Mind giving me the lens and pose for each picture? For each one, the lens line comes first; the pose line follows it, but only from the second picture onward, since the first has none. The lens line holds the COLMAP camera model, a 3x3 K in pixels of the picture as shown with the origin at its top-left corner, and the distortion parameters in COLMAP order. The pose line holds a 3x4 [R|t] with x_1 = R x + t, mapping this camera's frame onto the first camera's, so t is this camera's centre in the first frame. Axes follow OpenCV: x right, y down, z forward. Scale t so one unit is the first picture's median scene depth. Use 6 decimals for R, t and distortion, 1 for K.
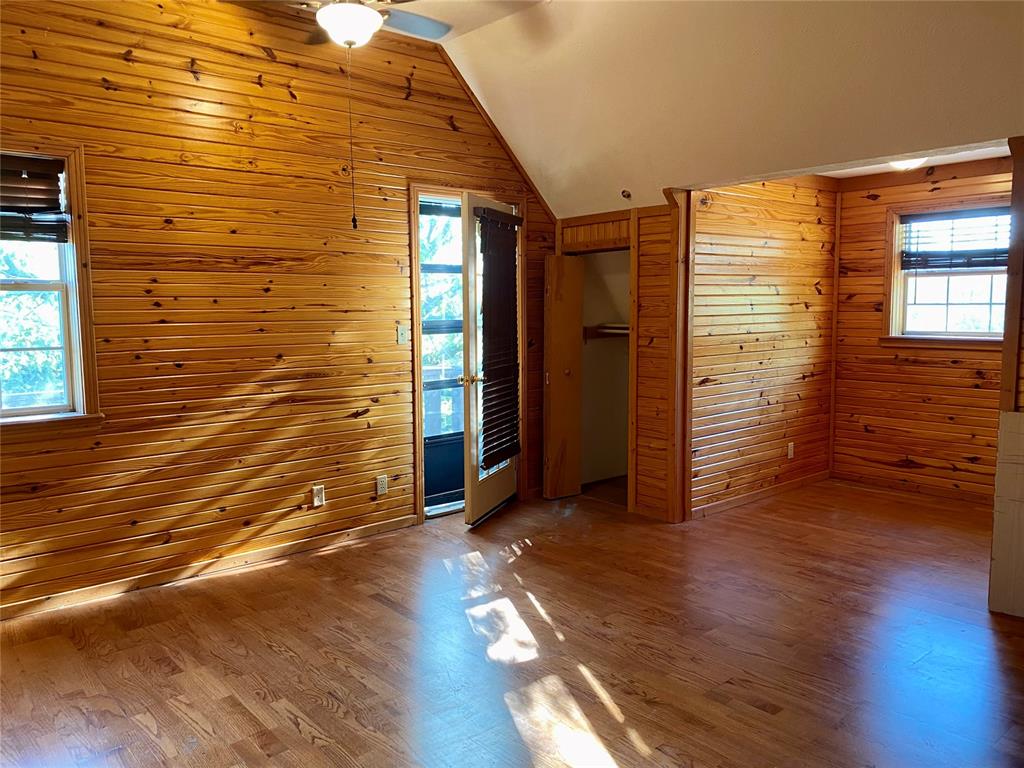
lens RADIAL K [[782.2, 0, 504.5], [0, 782.2, 386.1], [0, 0, 1]] dist [0.049275, -0.056927]
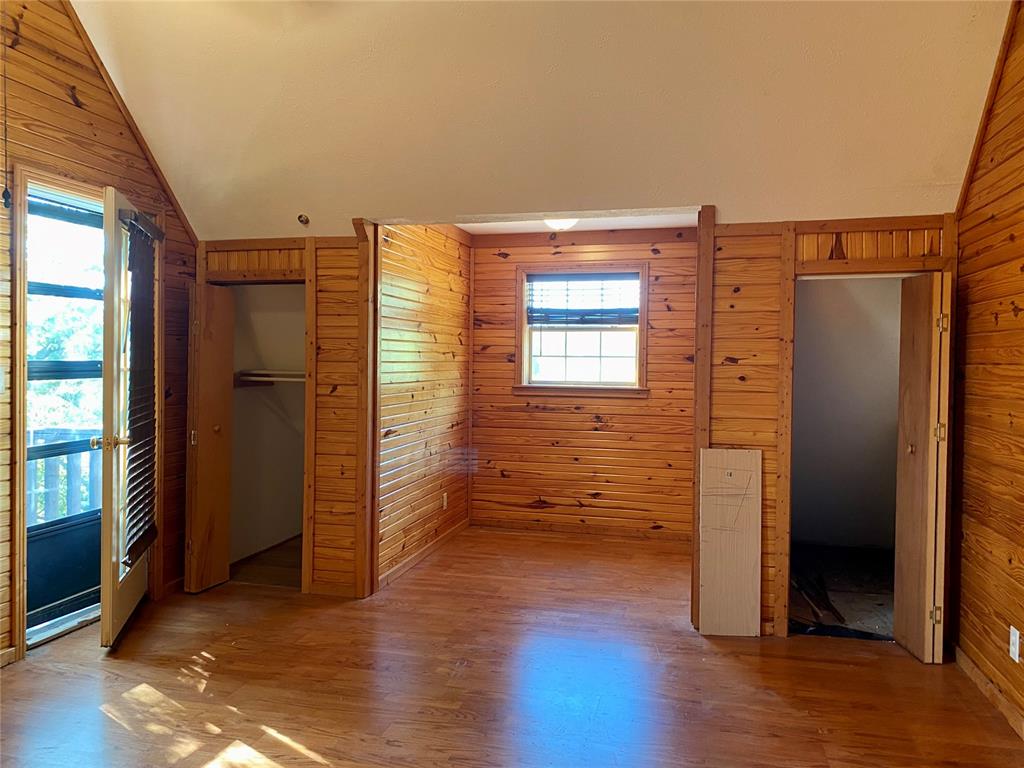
lens RADIAL K [[782.2, 0, 515.7], [0, 782.2, 374.2], [0, 0, 1]] dist [0.049275, -0.056927]
pose [[0.806391, 0.009304, 0.591310, -0.163897], [0.041281, 0.996552, -0.071977, -0.002787], [-0.589940, 0.082451, 0.803226, 0.175856]]
